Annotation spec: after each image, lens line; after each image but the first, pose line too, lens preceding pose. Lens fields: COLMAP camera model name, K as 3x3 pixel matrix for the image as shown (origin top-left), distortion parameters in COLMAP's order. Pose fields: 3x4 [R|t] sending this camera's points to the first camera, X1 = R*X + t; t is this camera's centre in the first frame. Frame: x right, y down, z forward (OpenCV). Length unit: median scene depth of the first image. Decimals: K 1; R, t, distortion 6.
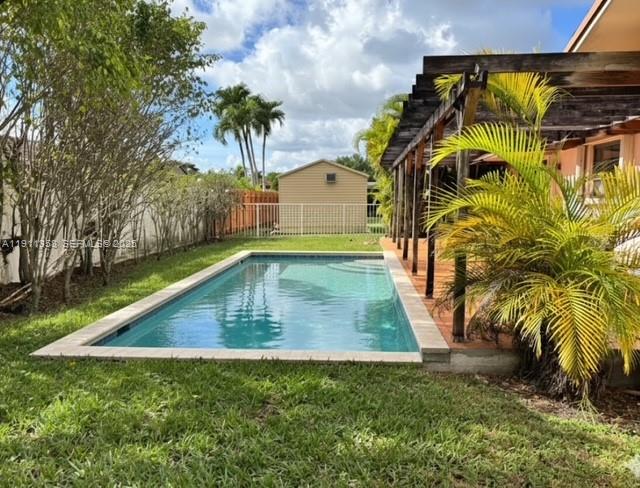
lens RADIAL K [[589.6, 0, 320.0], [0, 589.6, 244.0], [0, 0, 1]] dist [0.008007, 0.009846]
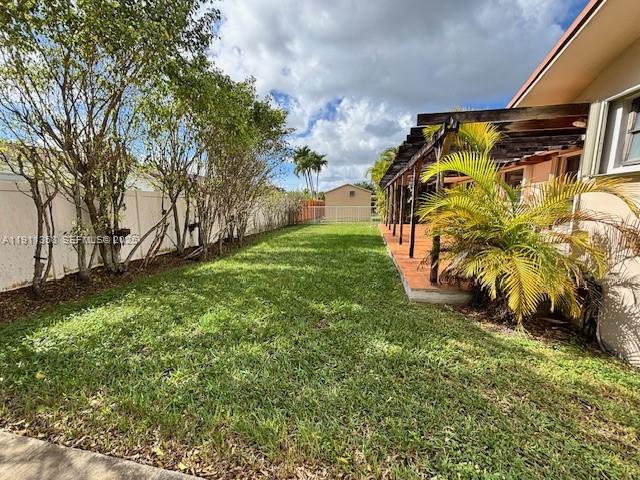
lens RADIAL K [[474.3, 0, 320.0], [0, 474.3, 240.0], [0, 0, 1]] dist [0.049453, -0.071534]
pose [[0.992600, 0.007242, -0.121213, 0.075567], [-0.004436, 0.999716, 0.023401, 0.004456], [0.121348, -0.022690, 0.992351, -0.414274]]
